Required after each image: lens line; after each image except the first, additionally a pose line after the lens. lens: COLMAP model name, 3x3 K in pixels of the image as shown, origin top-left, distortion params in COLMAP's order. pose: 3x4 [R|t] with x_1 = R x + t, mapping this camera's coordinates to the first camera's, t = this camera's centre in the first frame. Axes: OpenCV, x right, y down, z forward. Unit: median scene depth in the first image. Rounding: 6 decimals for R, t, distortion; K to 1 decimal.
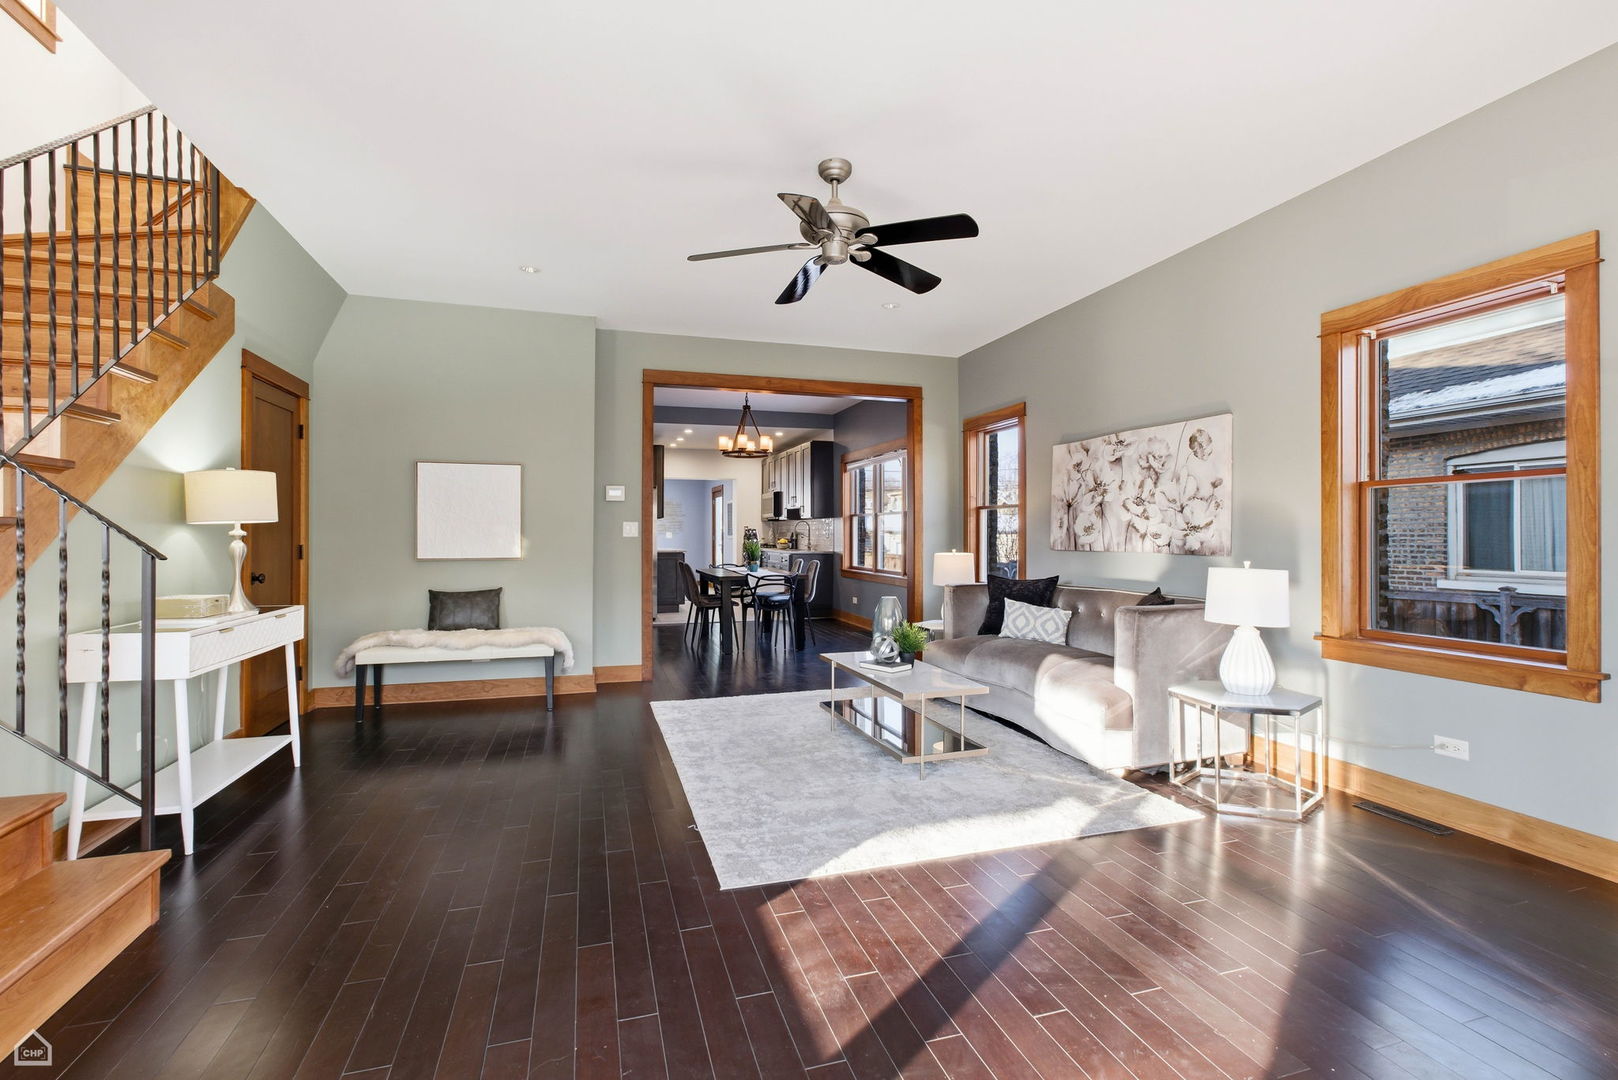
lens RADIAL K [[717.5, 0, 795.0], [0, 717.5, 527.5], [0, 0, 1]] dist [-0.002902, 0.002950]
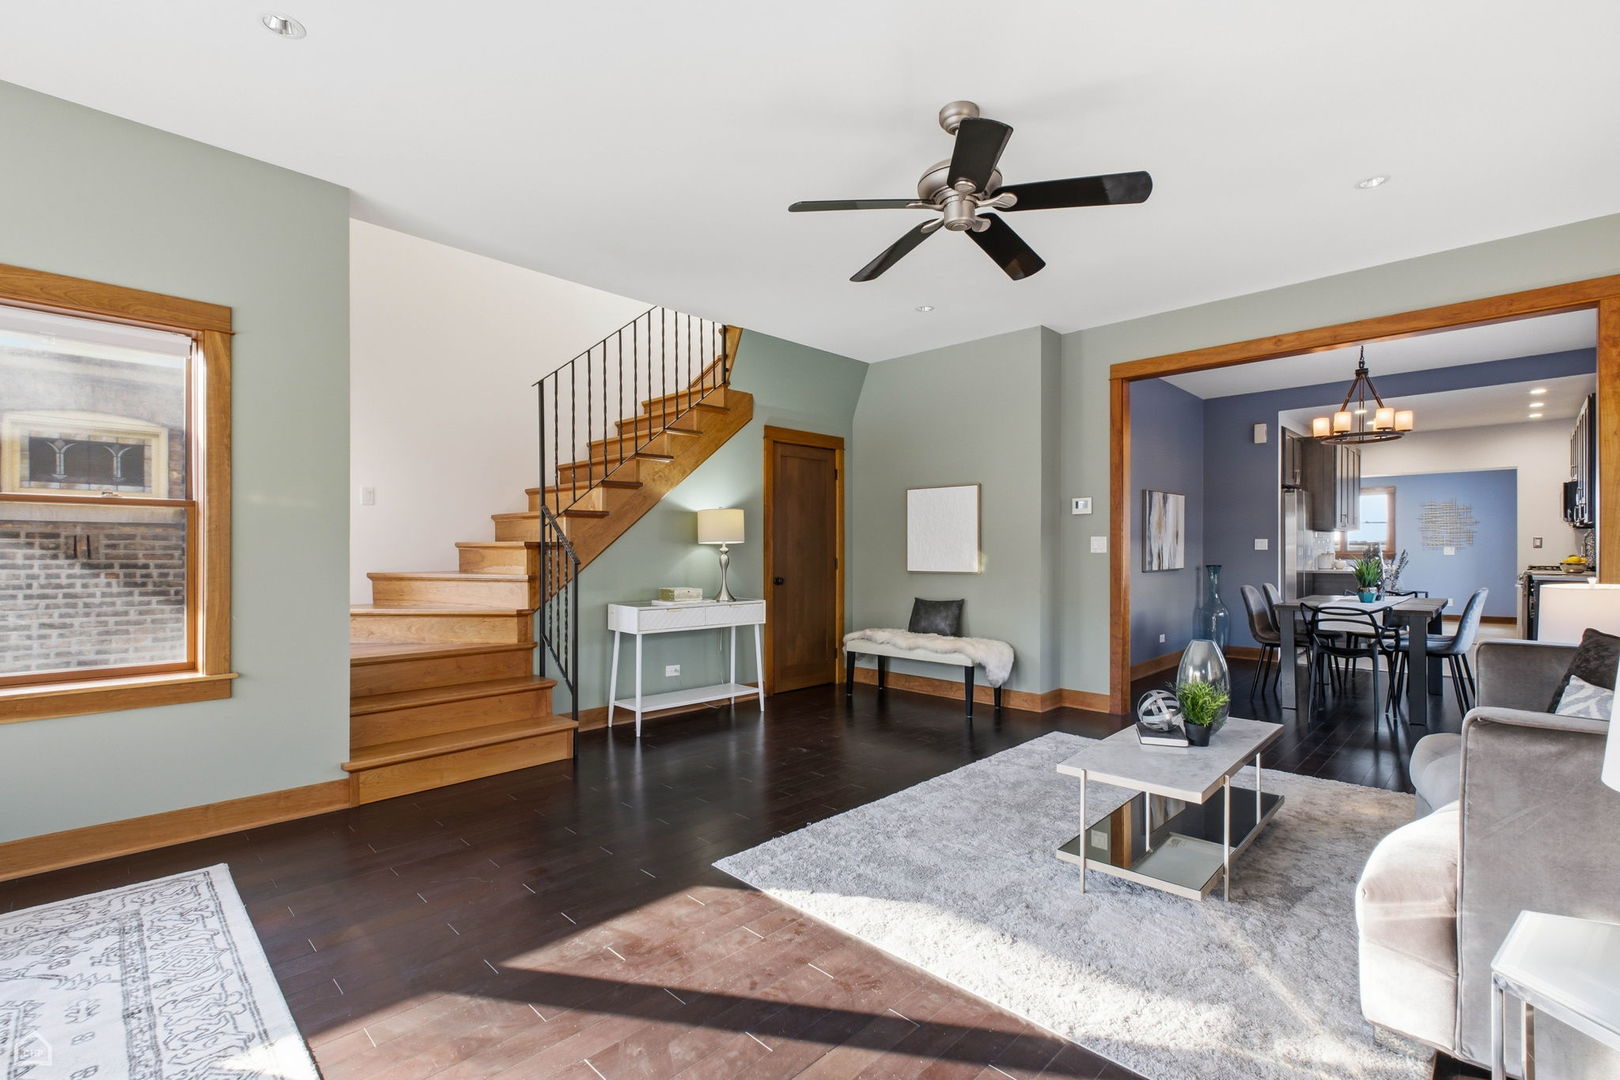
lens RADIAL K [[718.4, 0, 810.8], [0, 718.4, 551.0], [0, 0, 1]] dist [-0.002902, 0.002950]
pose [[0.482872, -0.000921, -0.875690, 0.450129], [0.009402, 0.999947, 0.004133, 0.003860], [0.875640, -0.010229, 0.482855, 0.278657]]
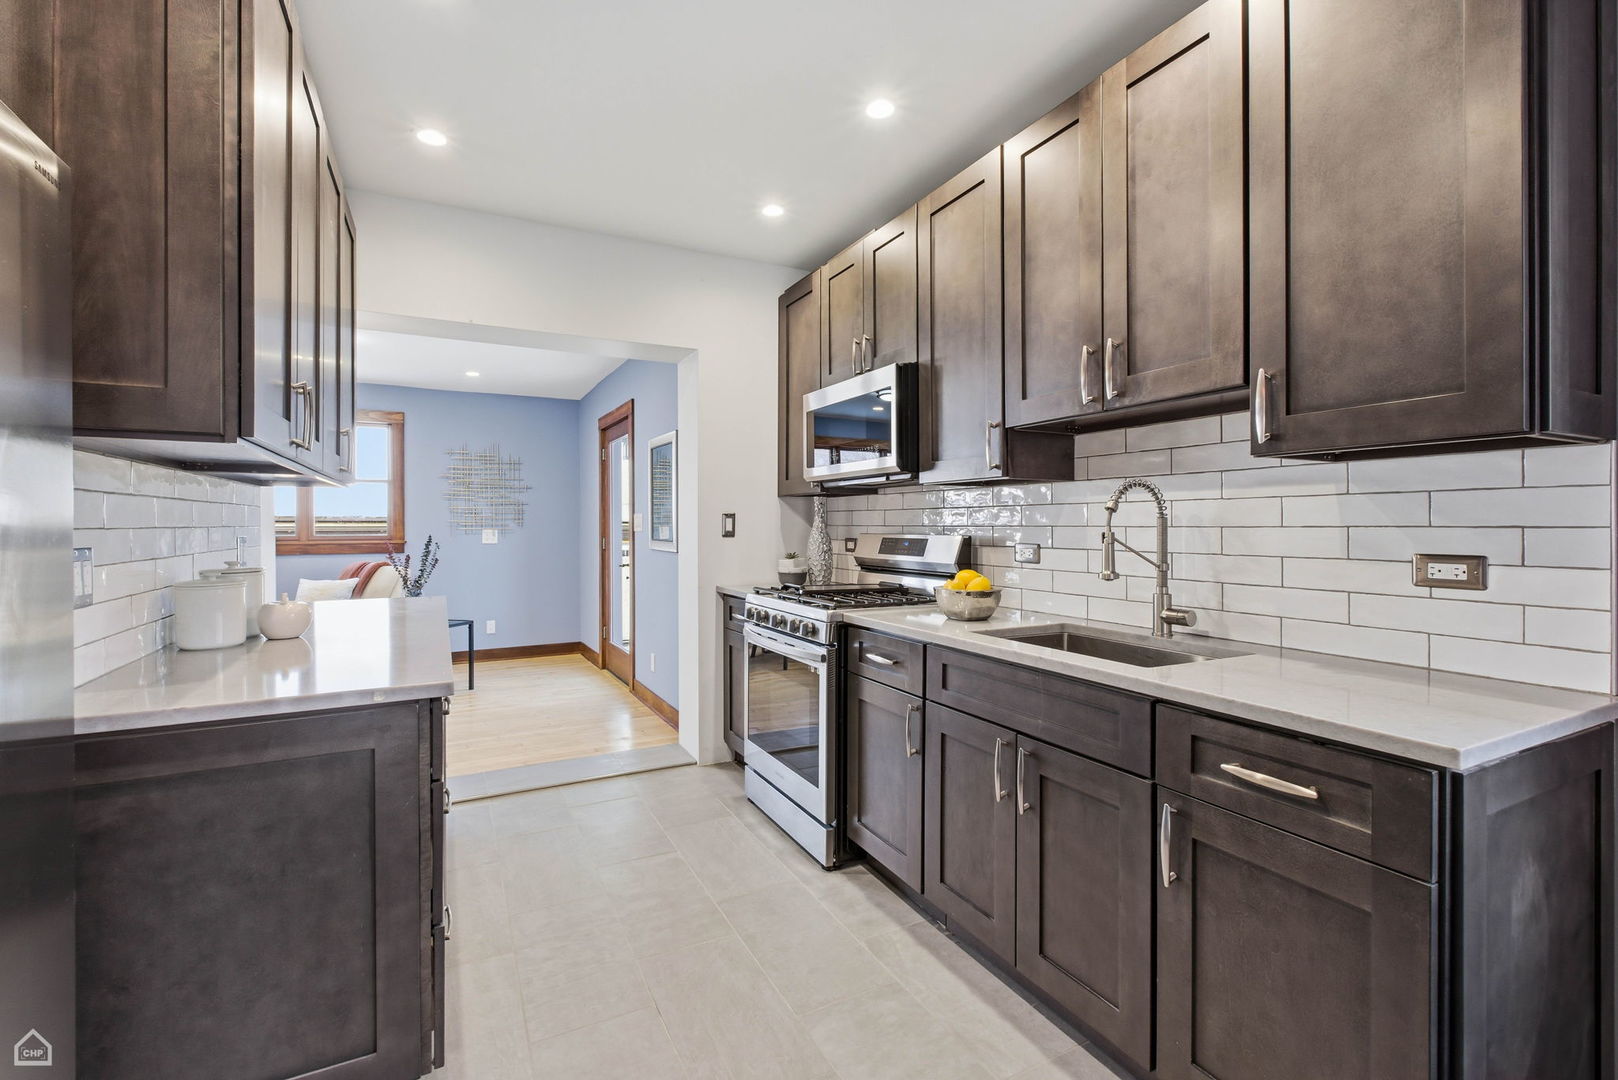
lens RADIAL K [[717.5, 0, 808.8], [0, 717.5, 527.9], [0, 0, 1]] dist [-0.002902, 0.002950]
pose [[0.984257, -0.003569, 0.176706, -0.213423], [0.001168, 0.999906, 0.013690, 0.000154], [-0.176738, -0.013269, 0.984168, 1.749081]]
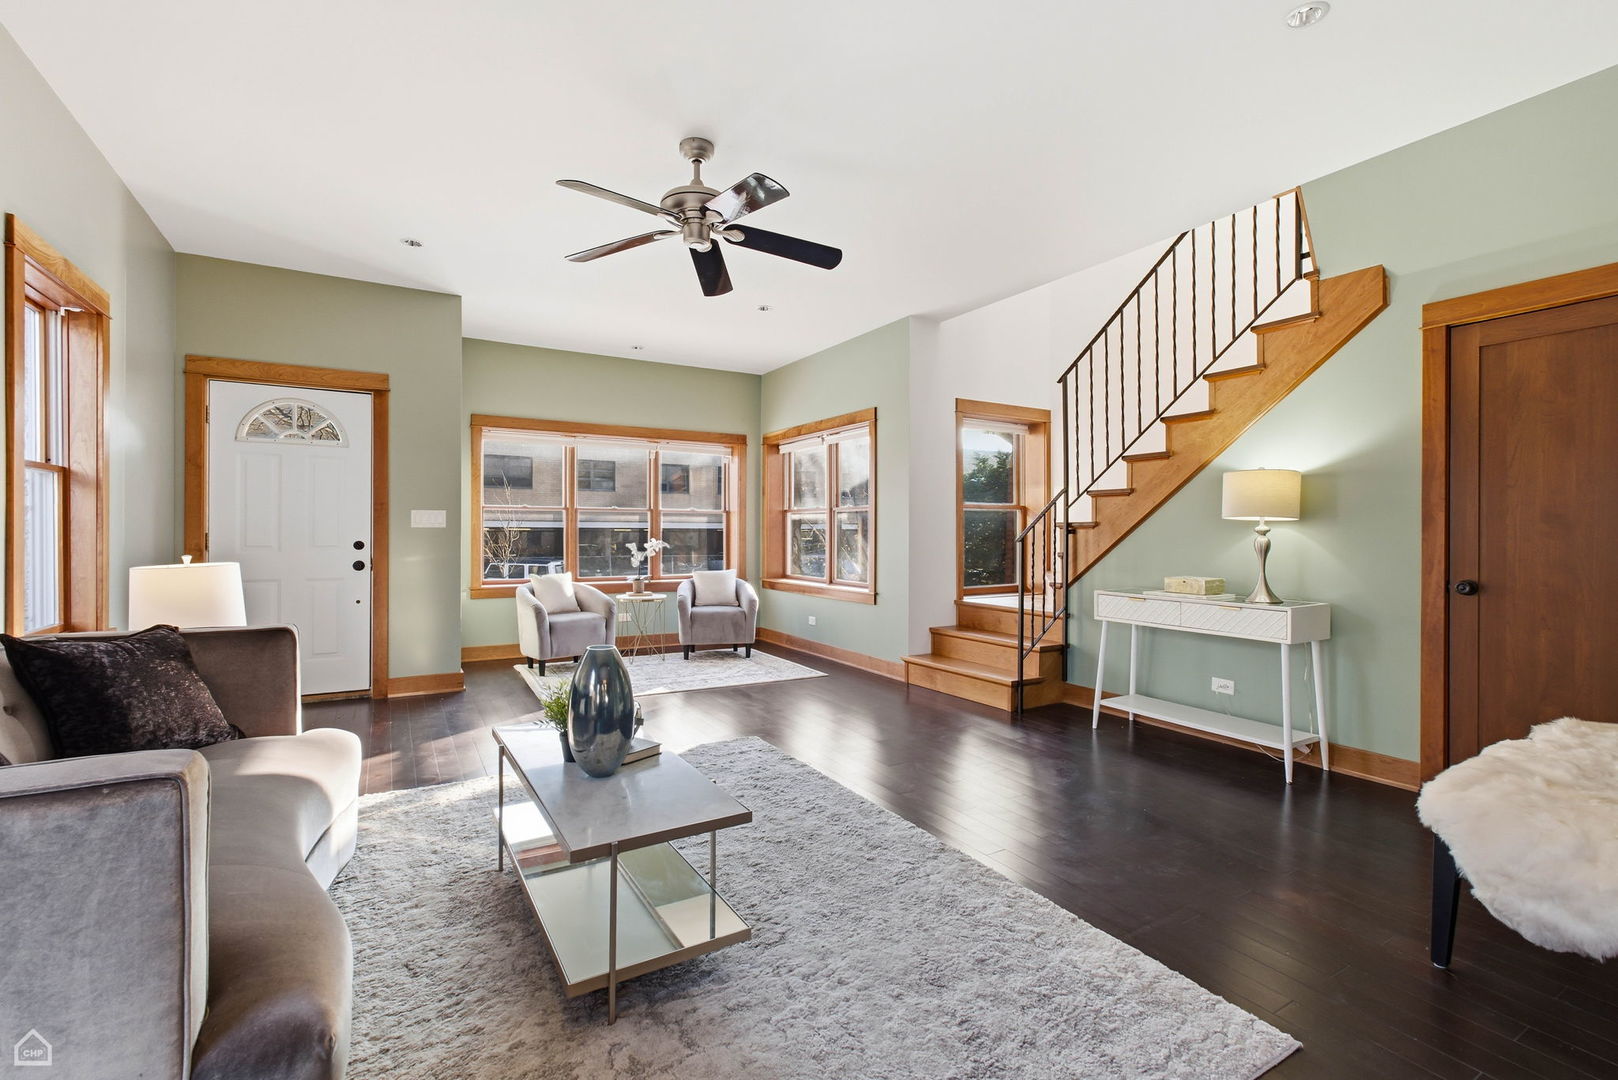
lens RADIAL K [[717.5, 0, 810.4], [0, 717.5, 532.4], [0, 0, 1]] dist [-0.002902, 0.002950]
pose [[-0.970016, -0.004912, -0.242990, 0.087084], [-0.002712, 0.999952, -0.009388, 0.016485], [0.243025, -0.008447, -0.969983, 1.254301]]
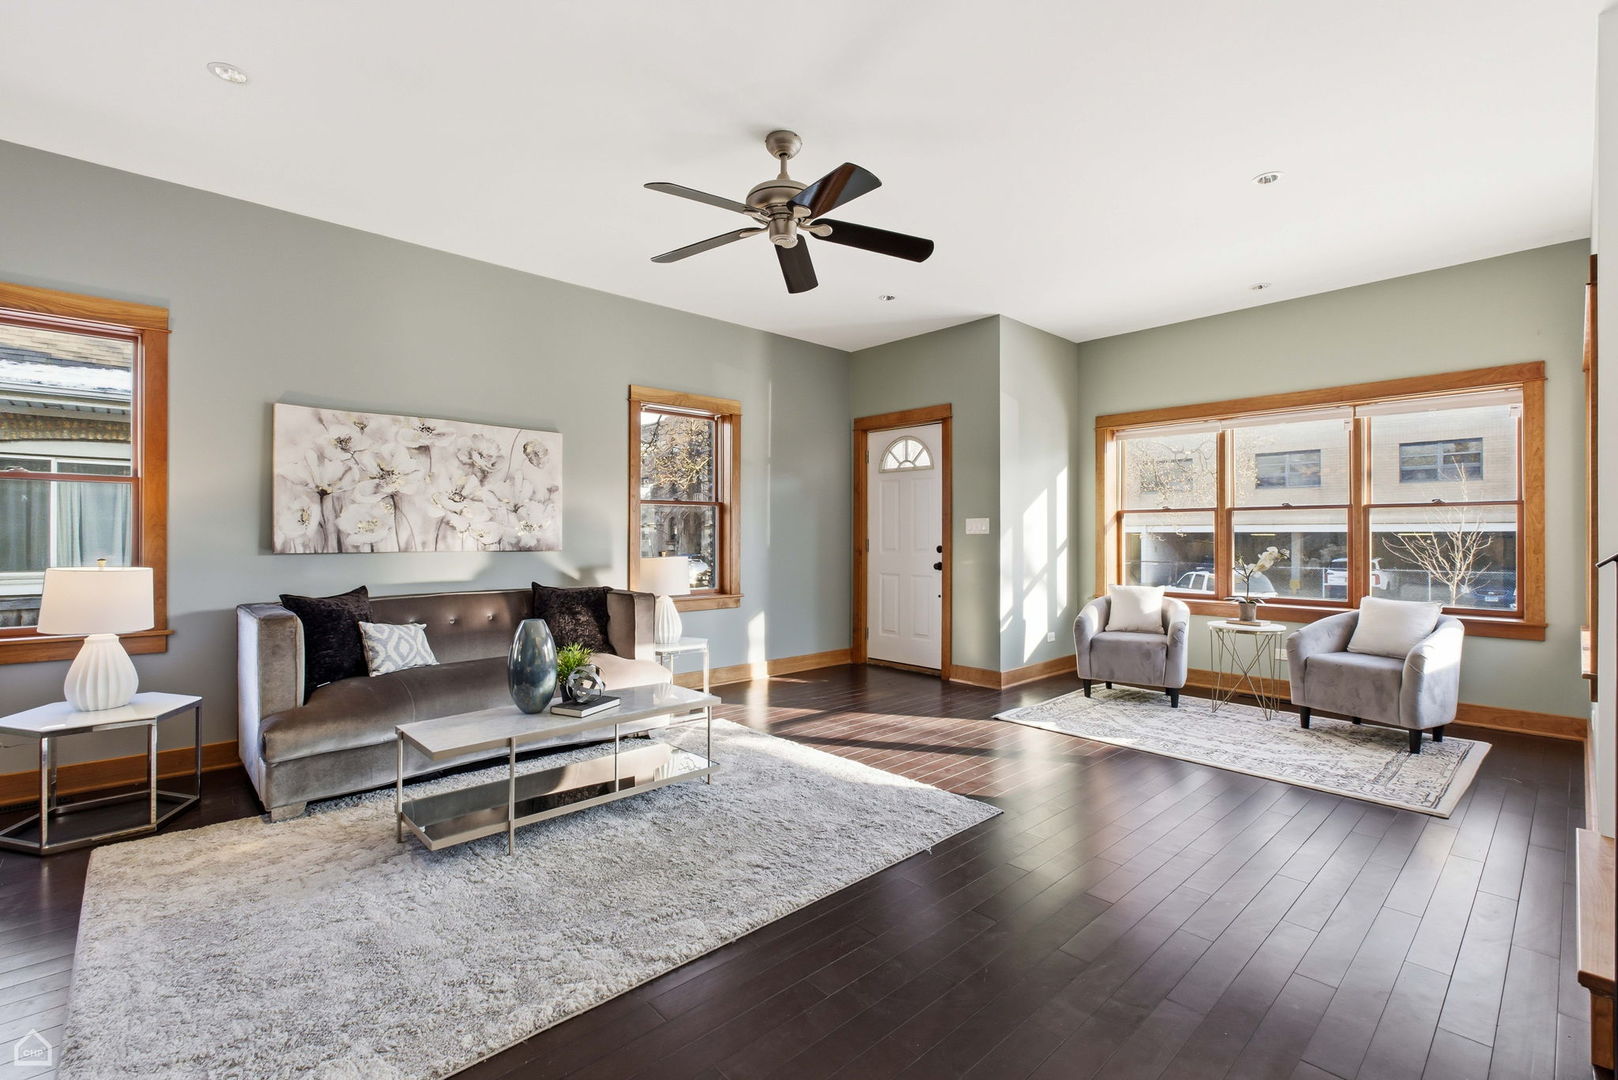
lens RADIAL K [[717.5, 0, 811.9], [0, 717.5, 535.2], [0, 0, 1]] dist [-0.002902, 0.002950]
pose [[-0.443618, -0.001203, 0.896215, -0.509700], [-0.010422, 0.999938, -0.003816, 0.010587], [-0.896155, -0.011033, -0.443603, 0.876882]]
